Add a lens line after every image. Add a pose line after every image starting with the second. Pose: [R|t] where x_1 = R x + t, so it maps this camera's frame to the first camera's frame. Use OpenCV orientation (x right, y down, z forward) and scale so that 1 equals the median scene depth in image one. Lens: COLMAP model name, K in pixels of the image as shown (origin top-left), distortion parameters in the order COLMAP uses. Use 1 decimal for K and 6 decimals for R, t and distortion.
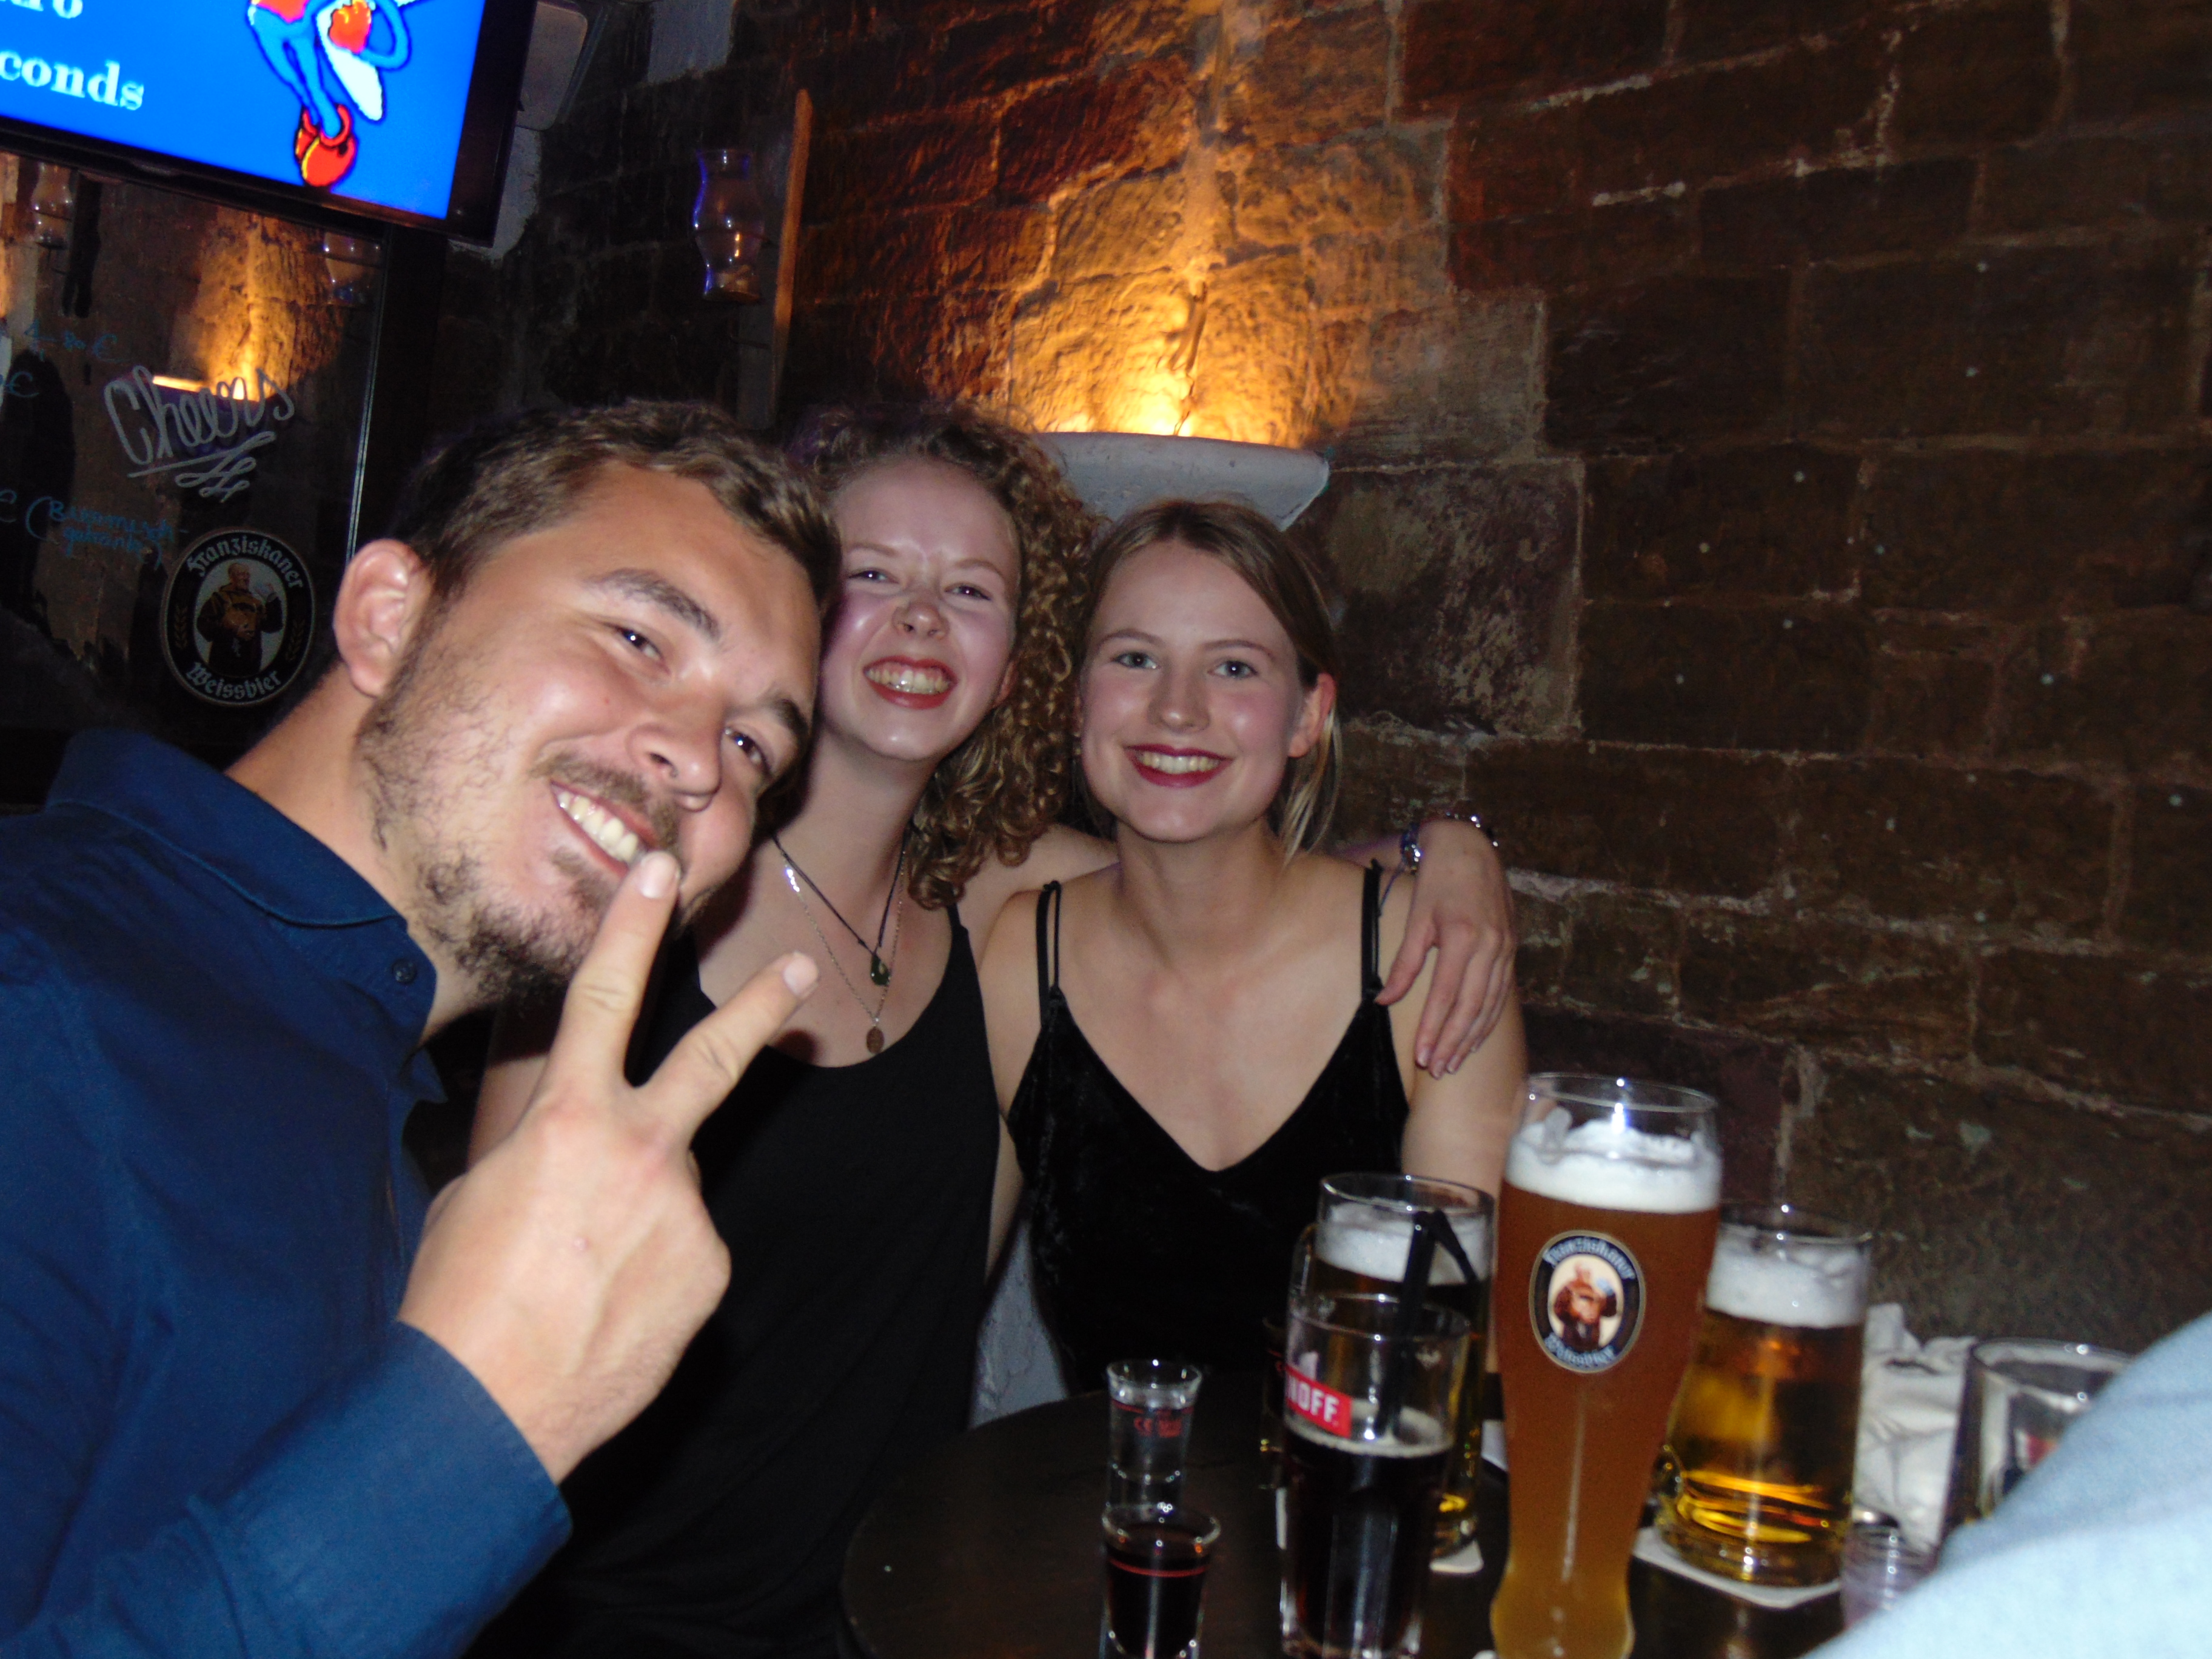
lens RADIAL K [[2298.5, 0, 1105.4], [0, 2298.5, 817.8], [0, 0, 1]] dist [0.008328, 0.032657]
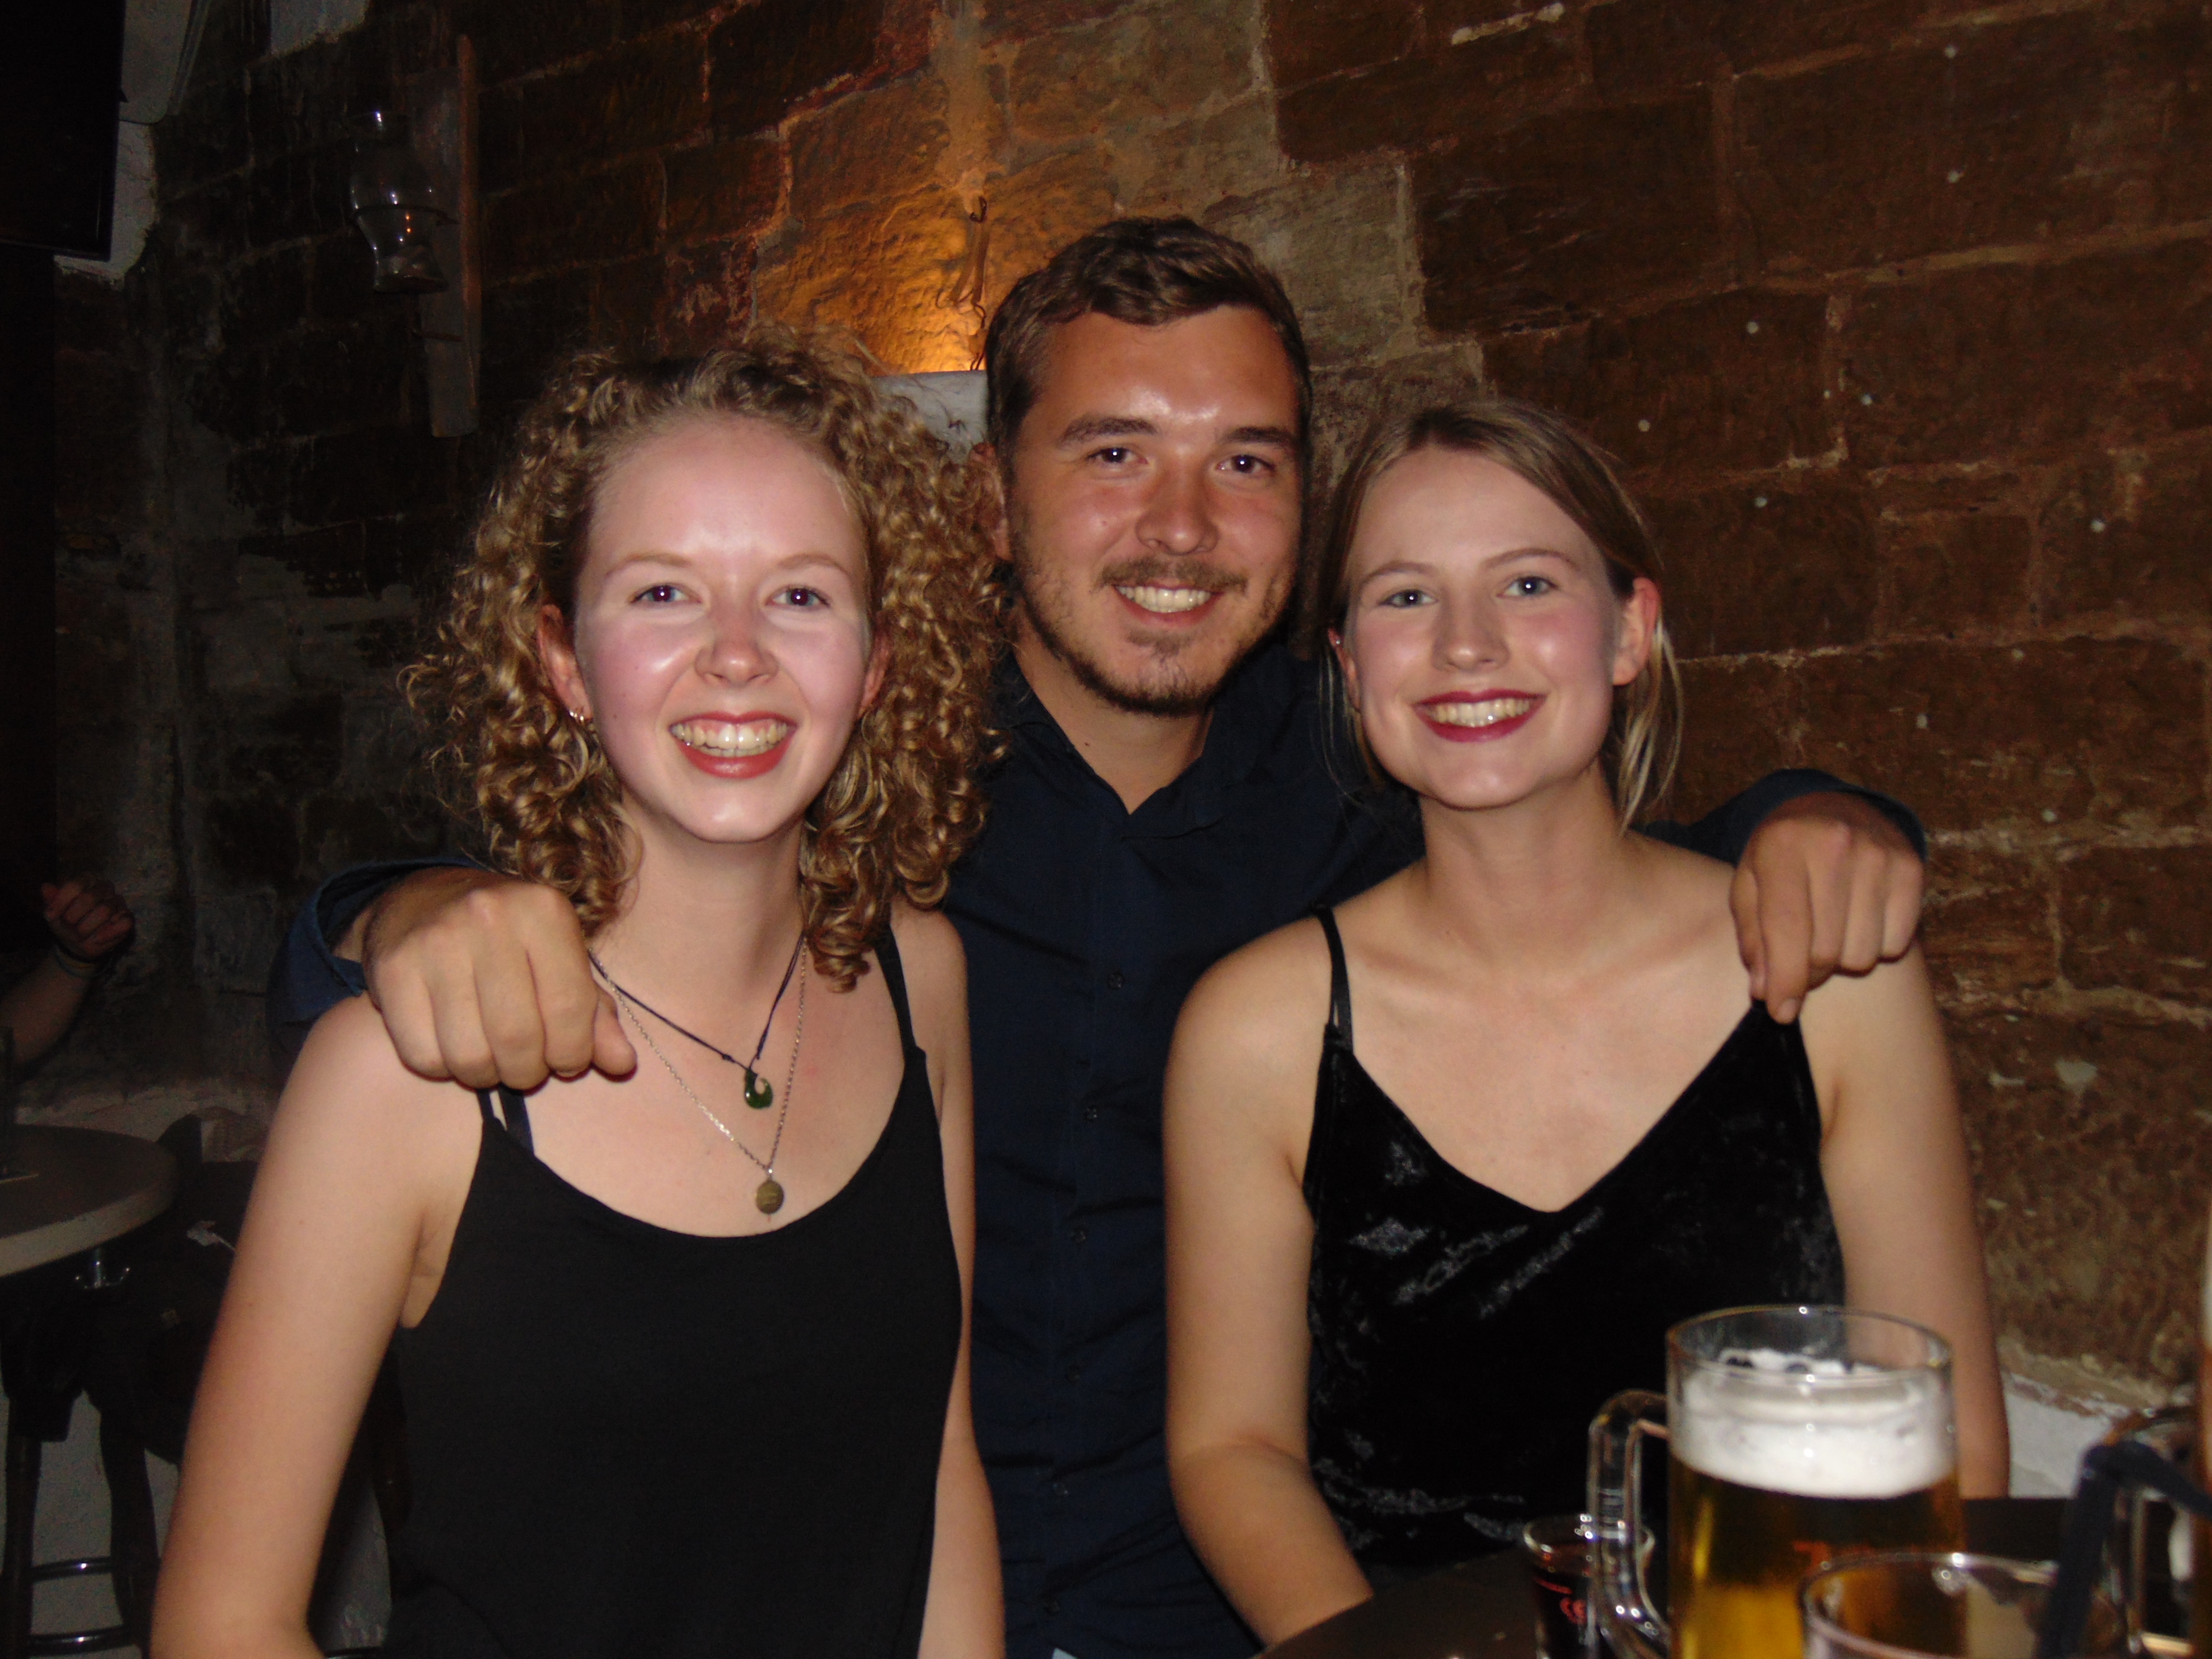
lens RADIAL K [[2298.5, 0, 1105.4], [0, 2298.5, 817.8], [0, 0, 1]] dist [0.008328, 0.032657]
pose [[0.984569, -0.125533, 0.121922, -0.055517], [0.125528, 0.992060, 0.007753, -0.005454], [-0.121927, 0.007671, 0.992509, 0.180110]]
